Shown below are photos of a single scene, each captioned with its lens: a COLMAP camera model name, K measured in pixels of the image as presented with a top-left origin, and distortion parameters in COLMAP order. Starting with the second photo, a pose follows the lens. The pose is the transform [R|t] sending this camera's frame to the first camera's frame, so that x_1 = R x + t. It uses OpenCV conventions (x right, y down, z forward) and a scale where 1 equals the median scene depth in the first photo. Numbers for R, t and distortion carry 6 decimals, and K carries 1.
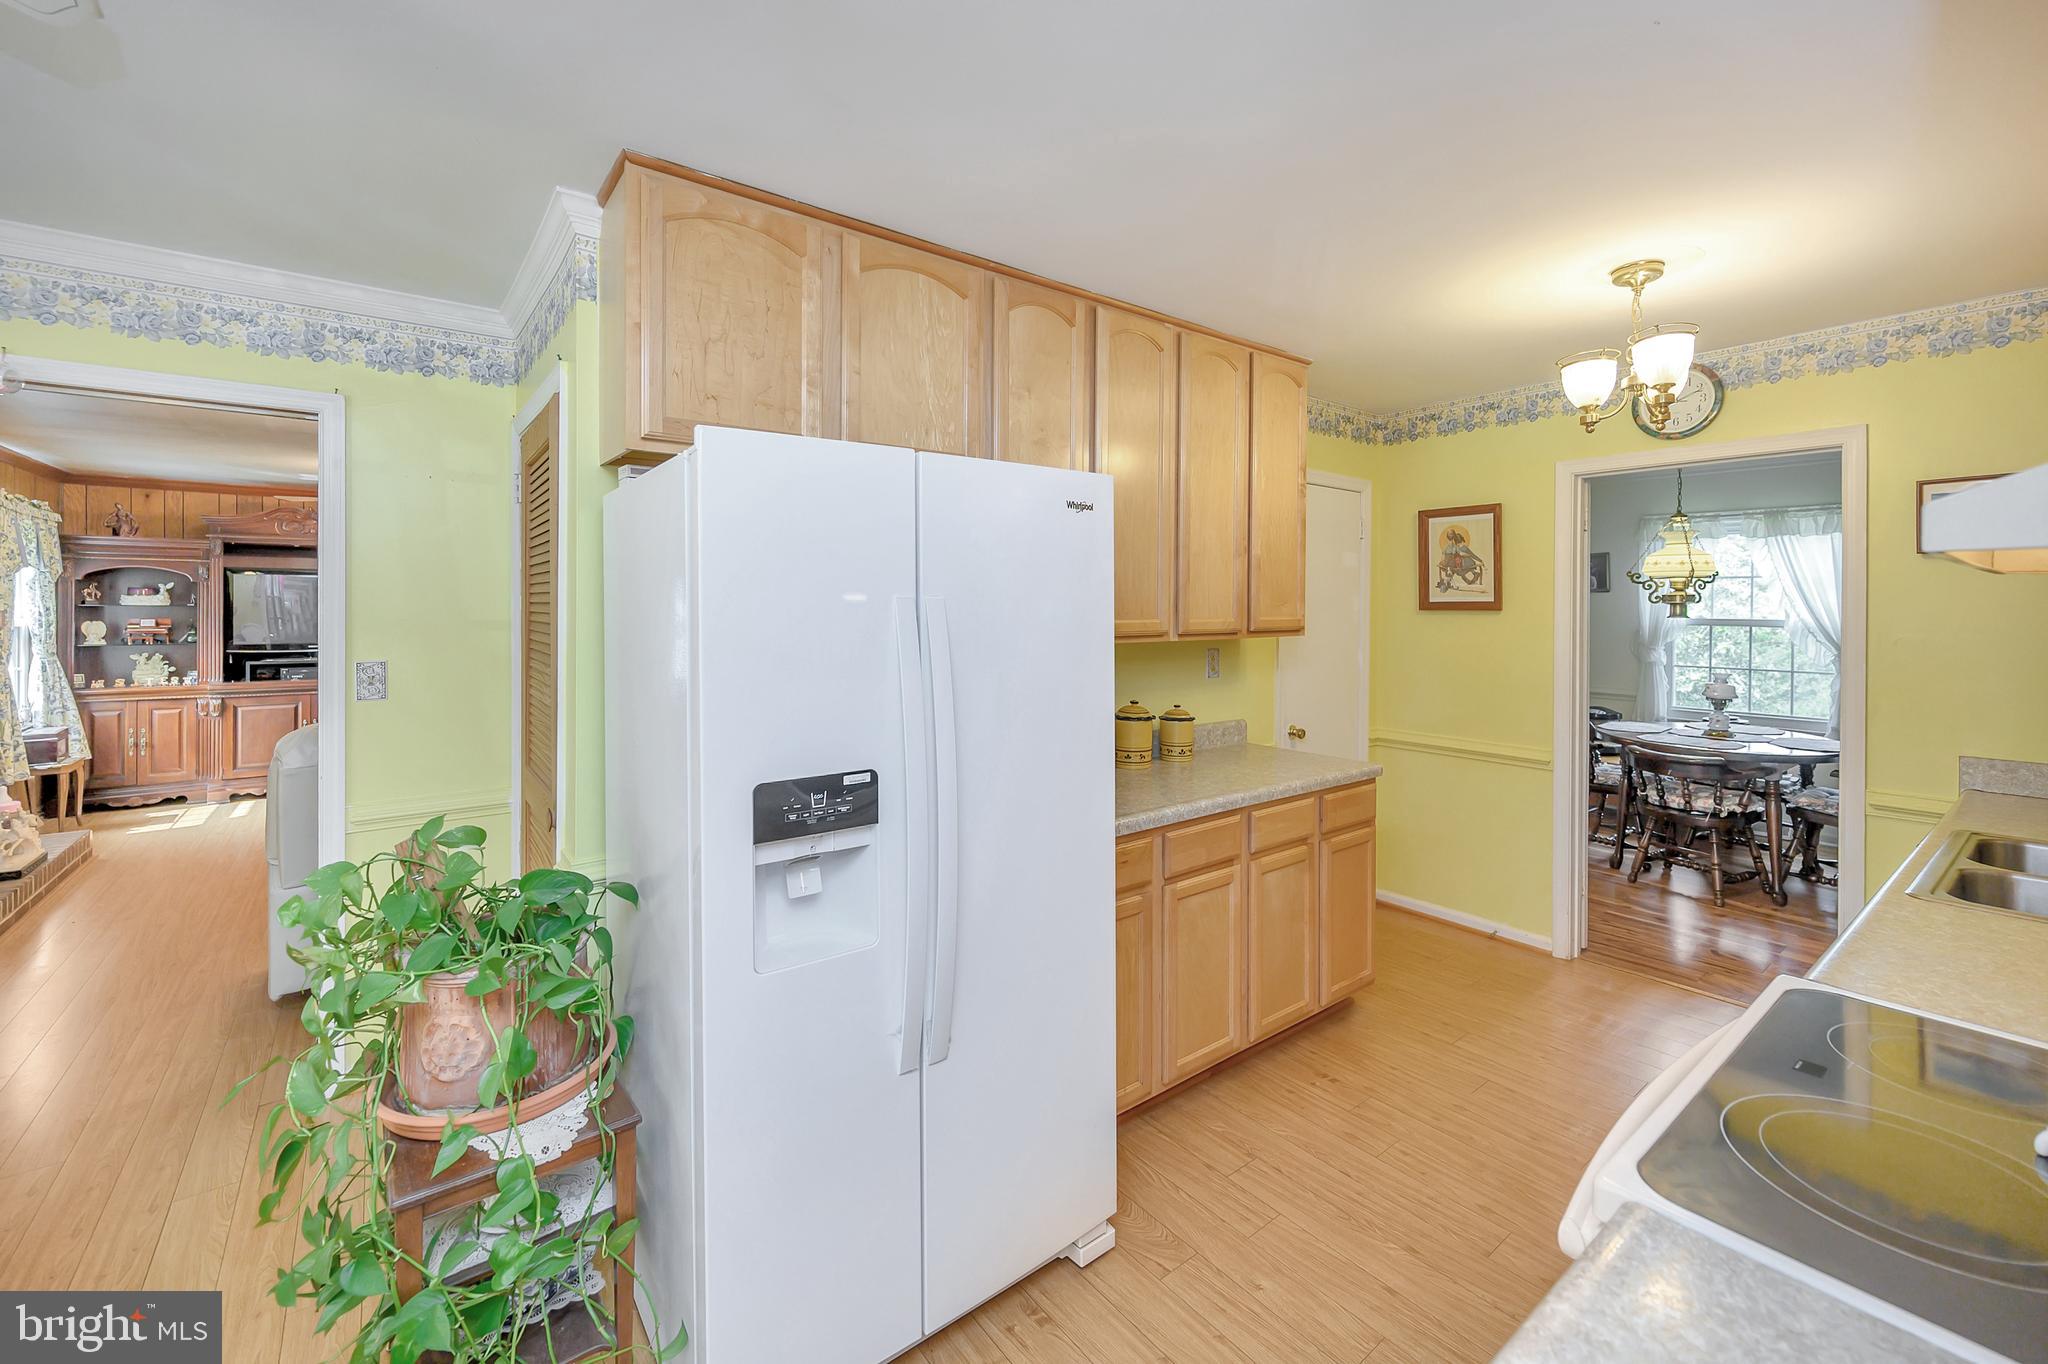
lens RADIAL K [[841.0, 0, 1027.9], [0, 841.0, 603.0], [0, 0, 1]] dist [-0.003384, -0.000281]
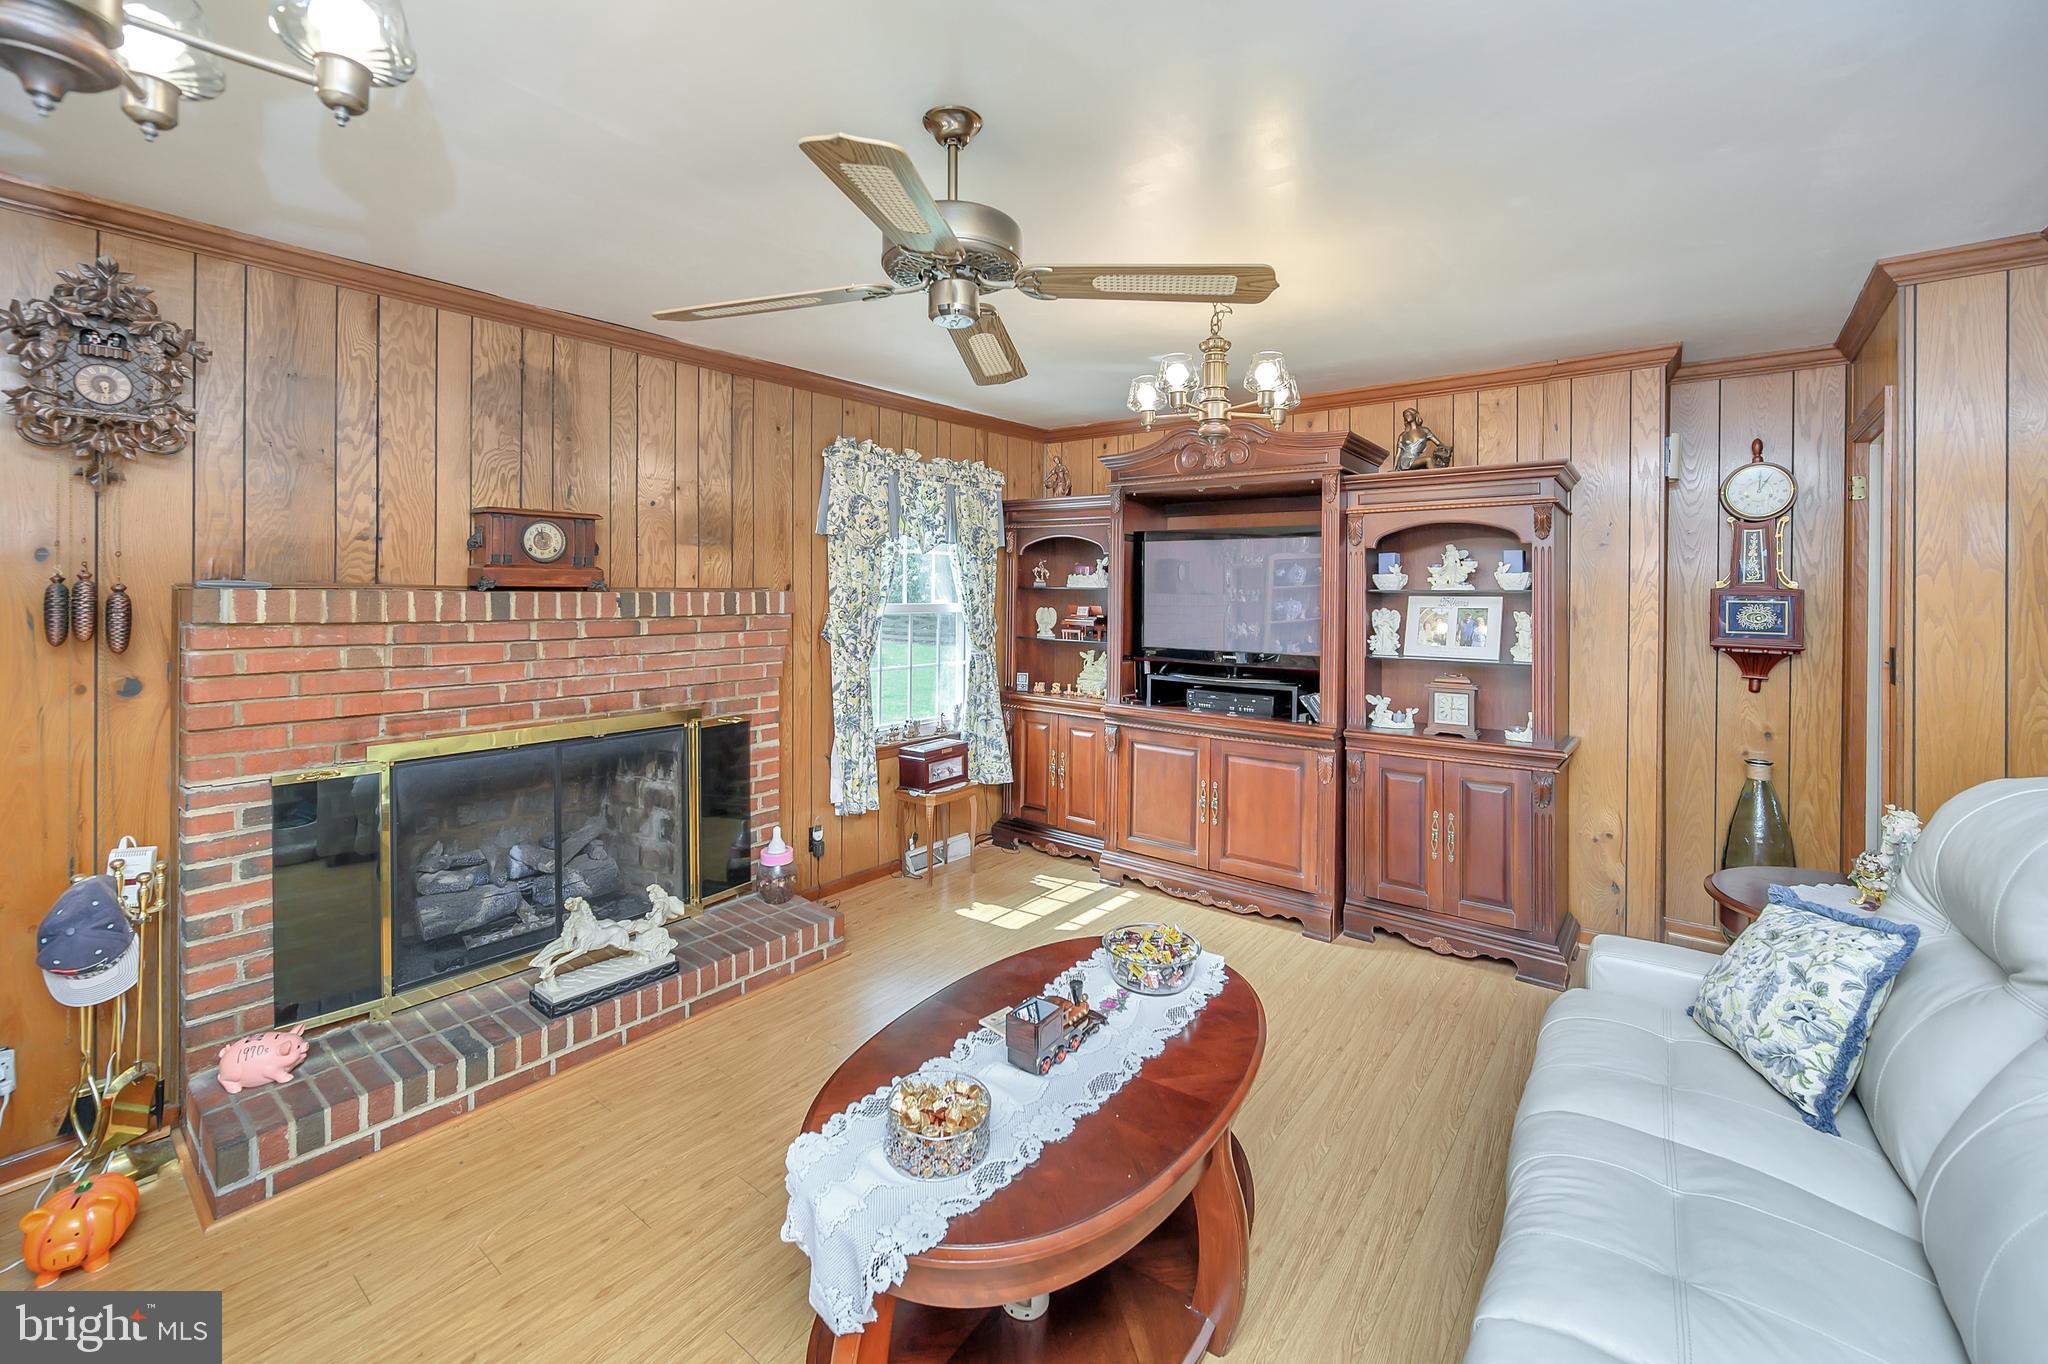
lens RADIAL K [[841.0, 0, 1027.9], [0, 841.0, 603.0], [0, 0, 1]] dist [-0.003384, -0.000281]
pose [[0.231256, 0.012344, -0.972815, -0.338048], [-0.004674, 0.999922, 0.011577, 0.007955], [0.972882, 0.001870, 0.231295, 0.801865]]
